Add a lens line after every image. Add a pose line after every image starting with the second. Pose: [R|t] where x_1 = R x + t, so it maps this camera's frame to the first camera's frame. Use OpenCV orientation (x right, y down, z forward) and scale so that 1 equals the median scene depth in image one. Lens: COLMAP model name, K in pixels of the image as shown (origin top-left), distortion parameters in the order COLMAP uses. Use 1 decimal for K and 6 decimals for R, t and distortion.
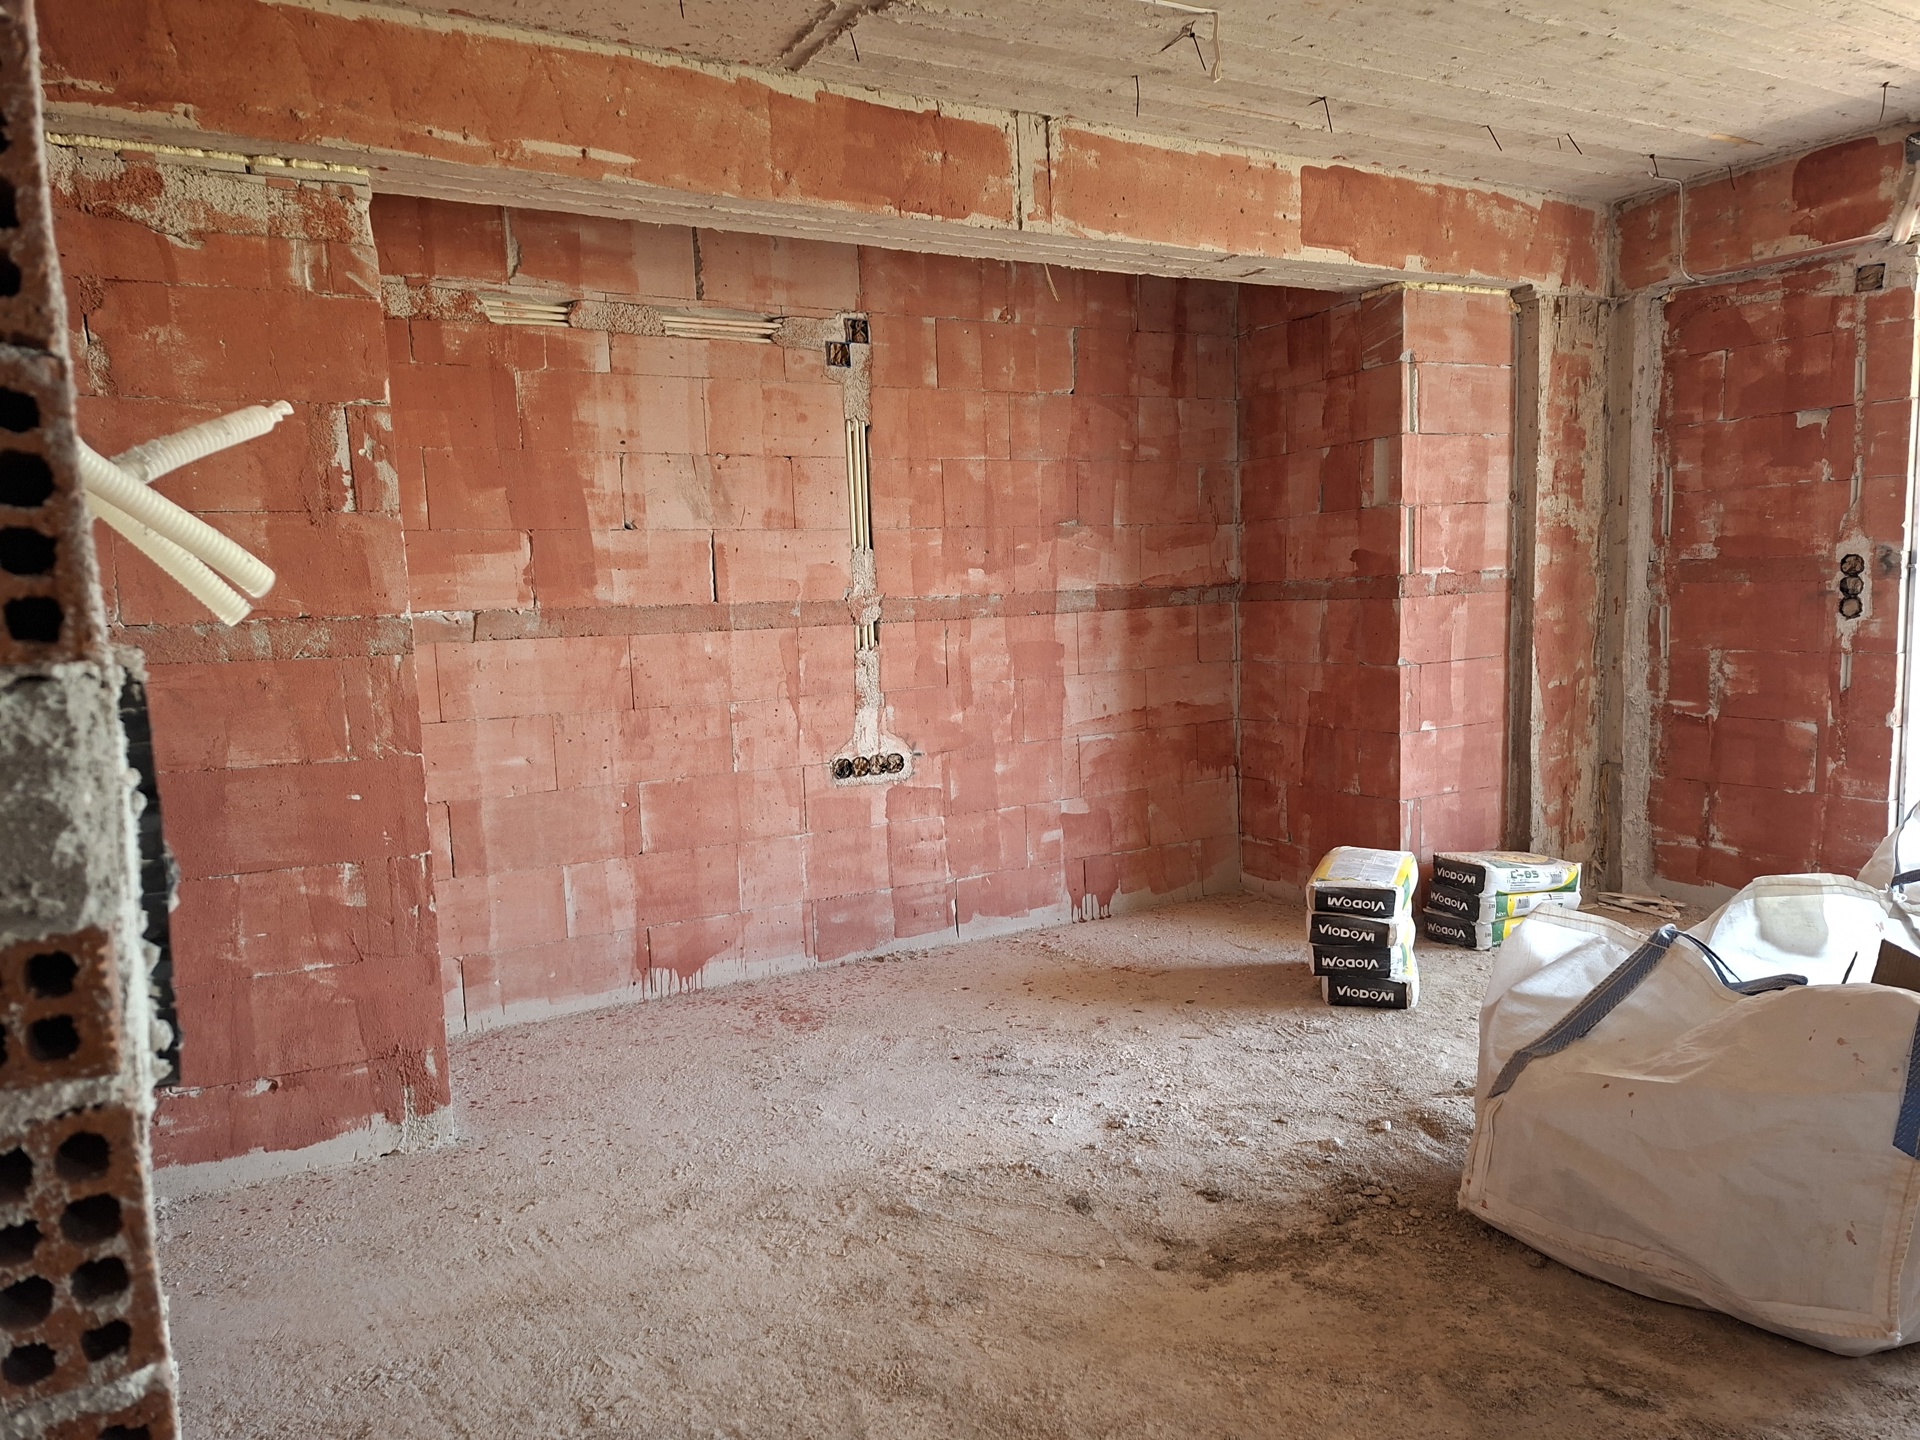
lens RADIAL K [[1331.4, 0, 950.7], [0, 1331.4, 750.2], [0, 0, 1]] dist [0.086481, -0.096137]
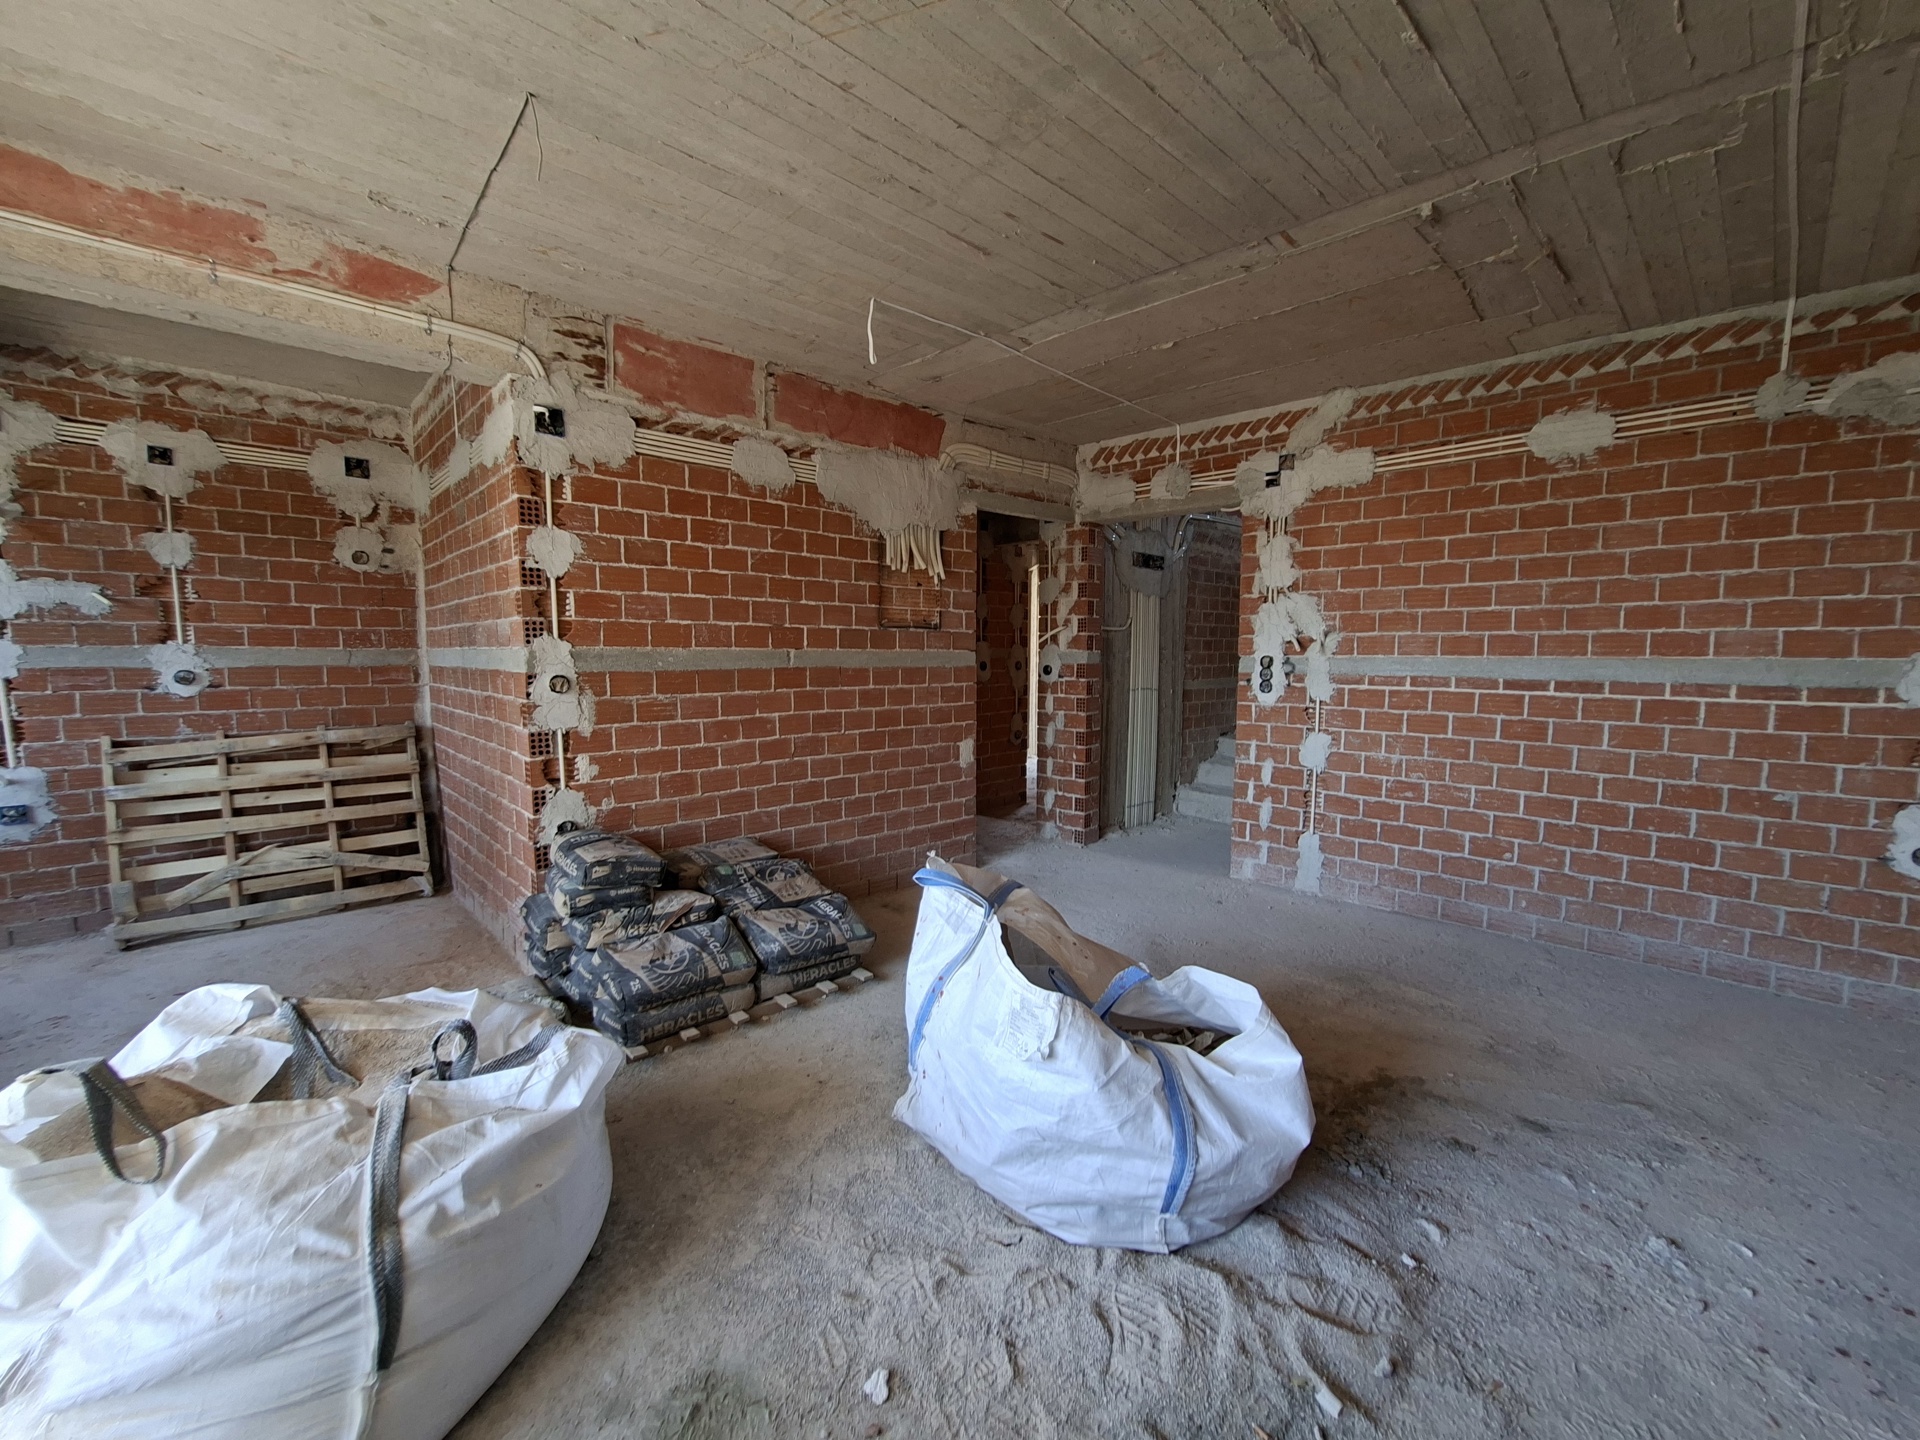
lens RADIAL K [[756.8, 0, 962.2], [0, 756.8, 720.4], [0, 0, 1]] dist [-0.010678, 0.003560]
pose [[-0.968212, 0.054851, -0.244043, 0.523283], [0.000483, 0.976068, 0.217463, -0.137549], [0.250131, 0.210433, -0.945067, 0.967714]]
